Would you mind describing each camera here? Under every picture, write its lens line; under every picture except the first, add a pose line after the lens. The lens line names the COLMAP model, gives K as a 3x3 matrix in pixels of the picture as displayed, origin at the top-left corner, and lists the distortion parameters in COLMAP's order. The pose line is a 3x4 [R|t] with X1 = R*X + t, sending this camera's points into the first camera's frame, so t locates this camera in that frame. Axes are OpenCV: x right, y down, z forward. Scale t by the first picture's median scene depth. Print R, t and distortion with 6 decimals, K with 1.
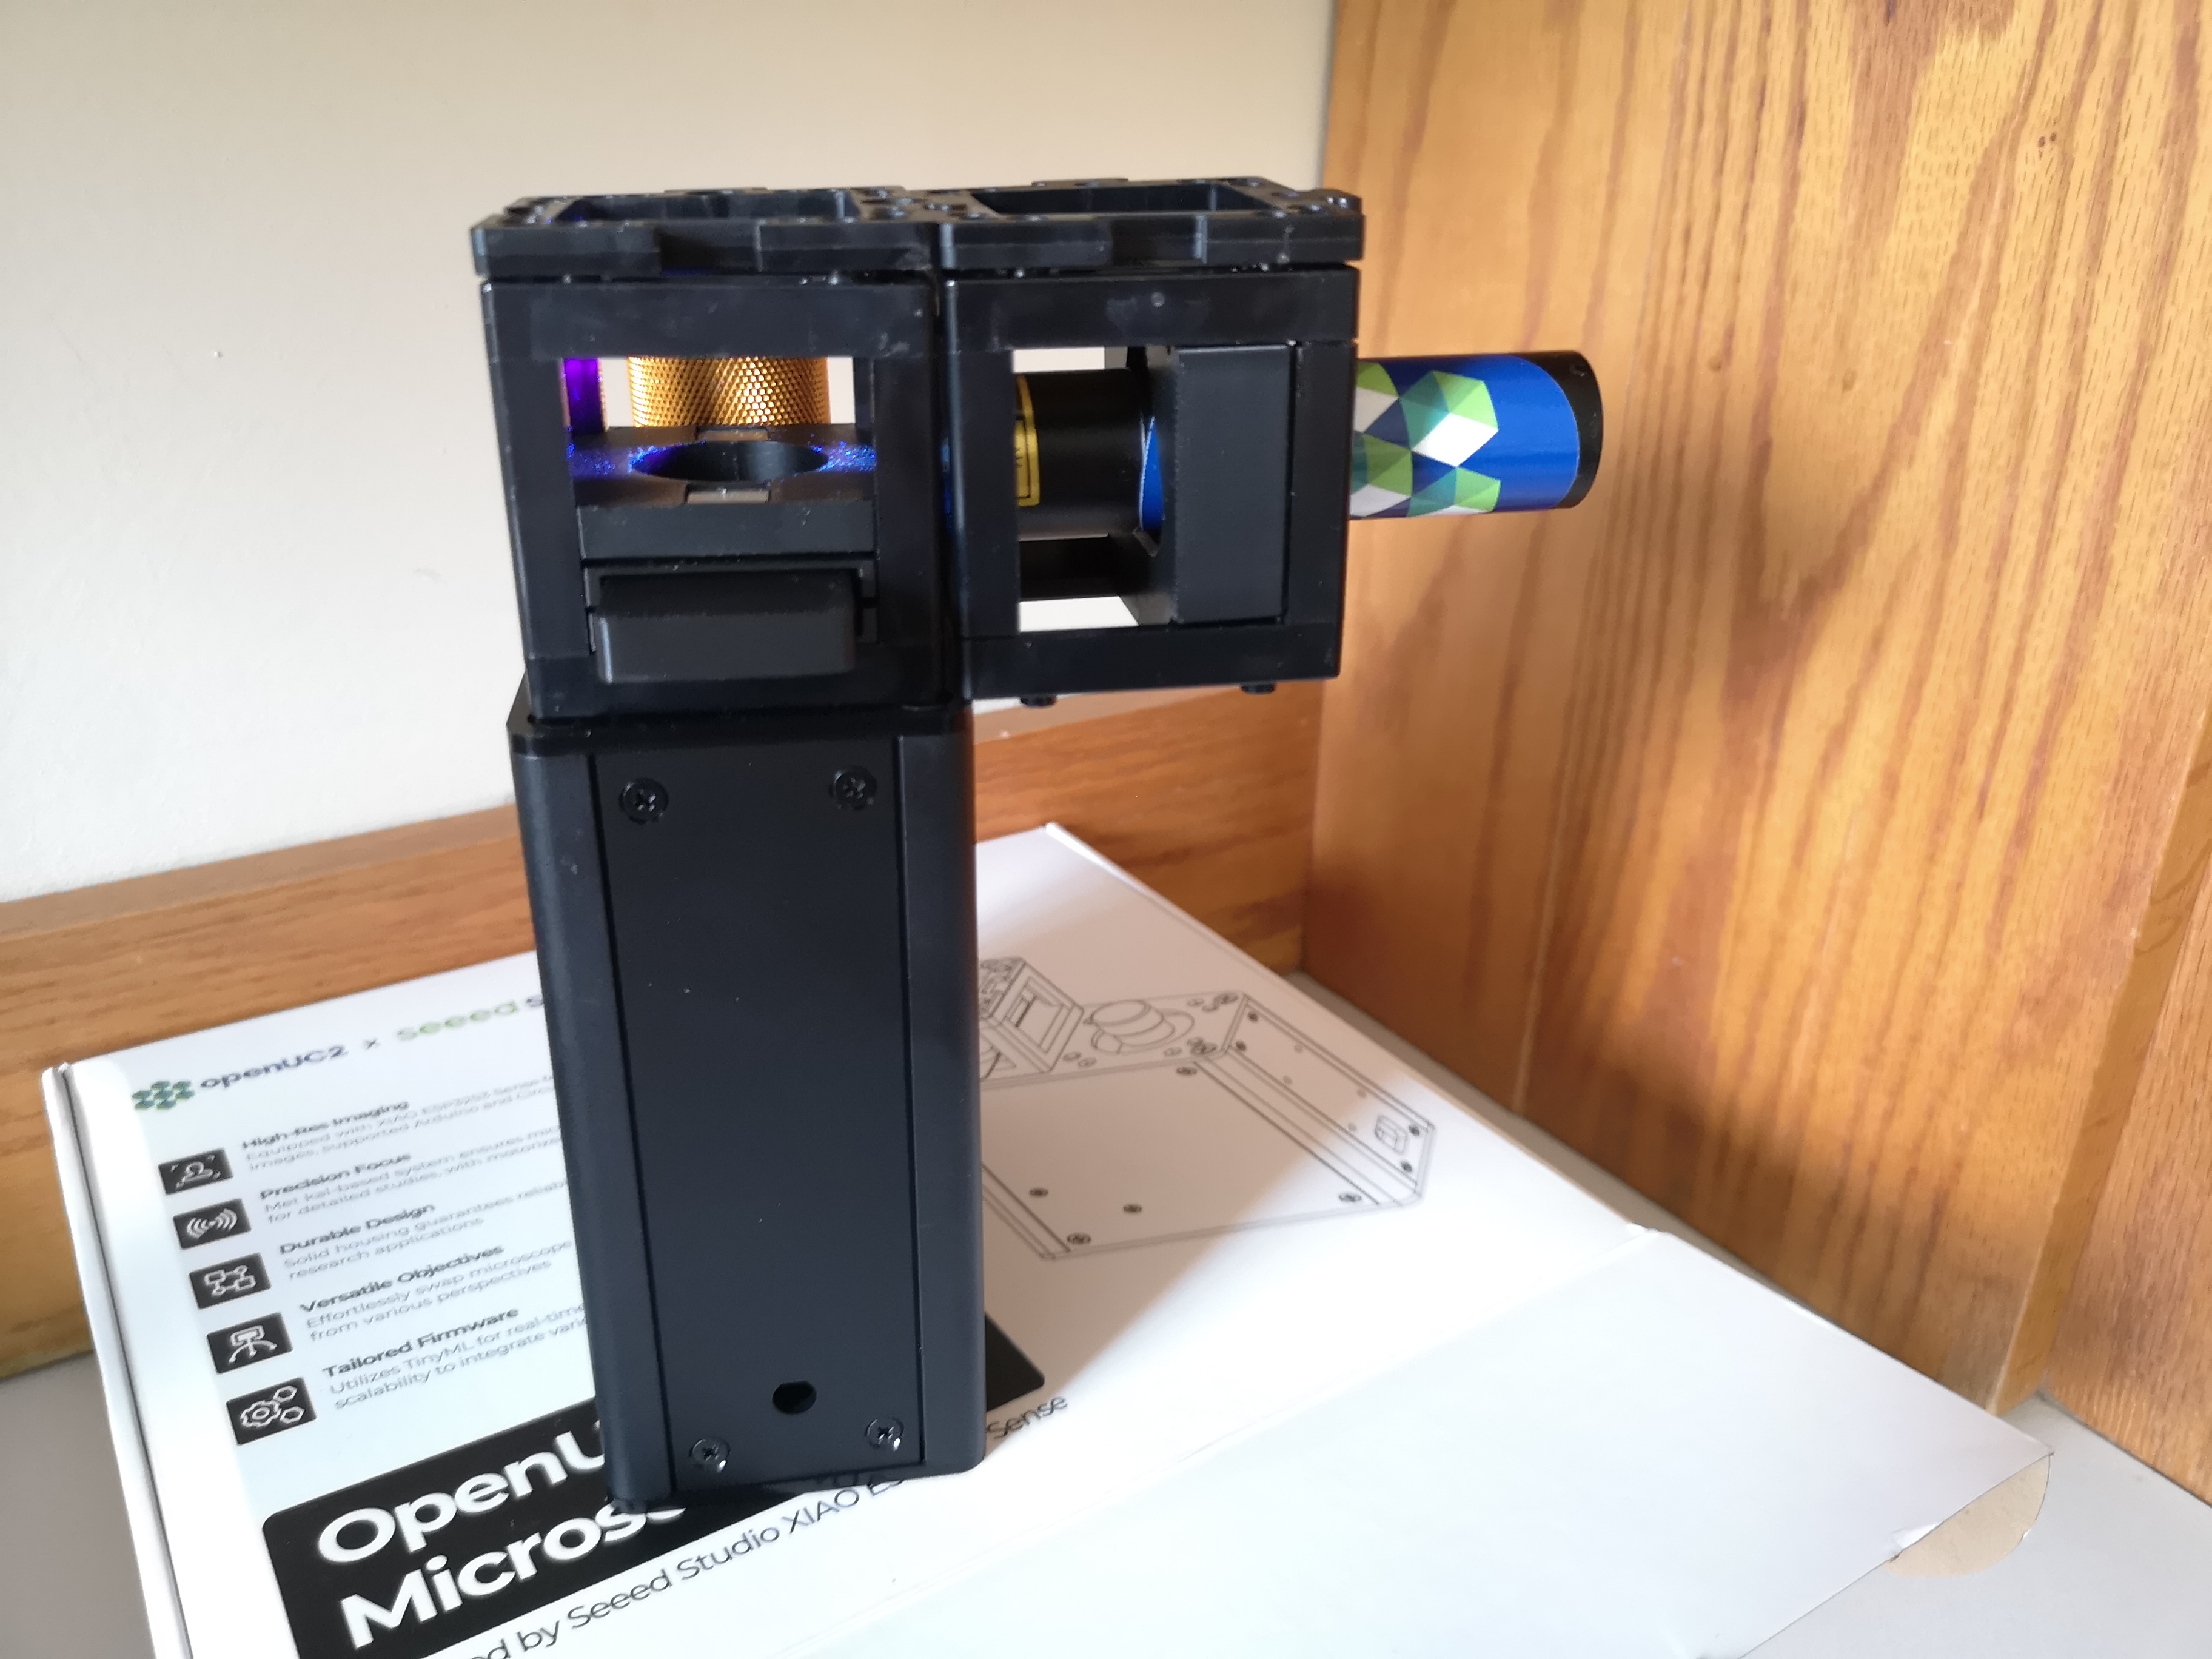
lens RADIAL K [[1738.1, 0, 1146.5], [0, 1738.1, 800.9], [0, 0, 1]] dist [-0.027021, -0.024180]
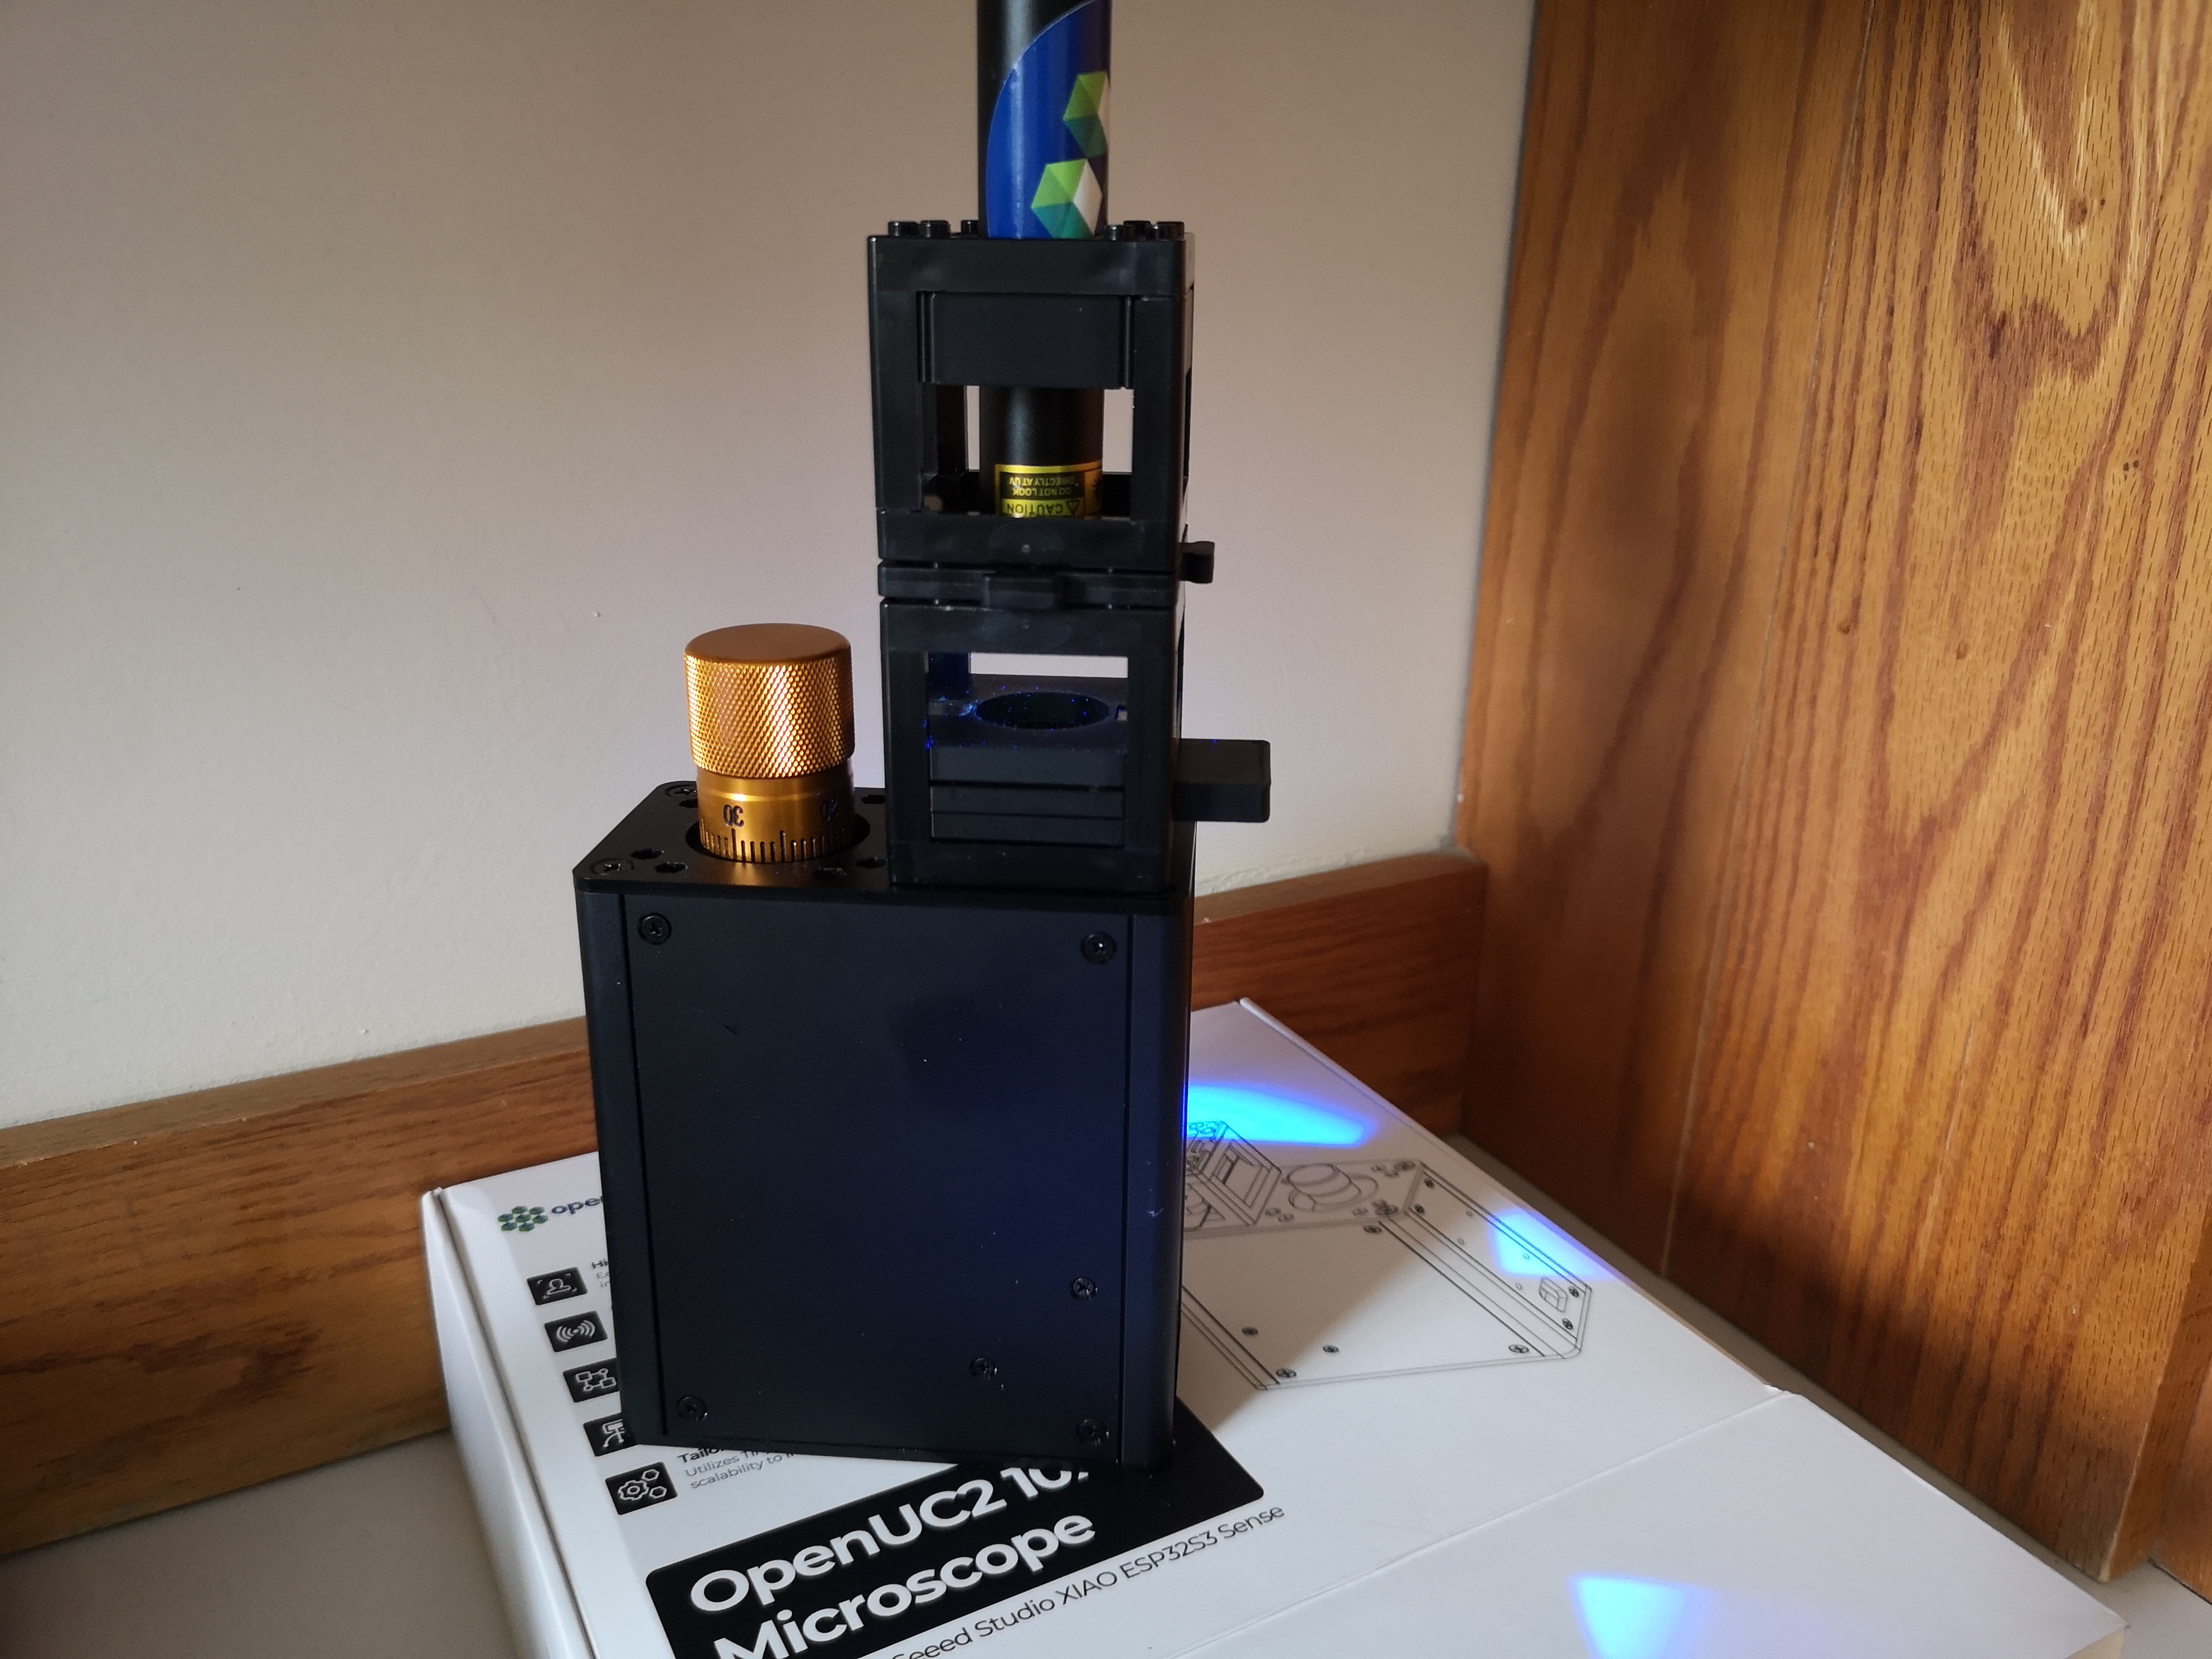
lens RADIAL K [[1738.1, 0, 1101.1], [0, 1738.1, 792.2], [0, 0, 1]] dist [-0.027021, -0.024180]
pose [[0.994819, 0.018795, -0.099910, -0.049235], [-0.026192, 0.996970, -0.073248, -0.048974], [0.098231, 0.075485, 0.992297, -0.192818]]
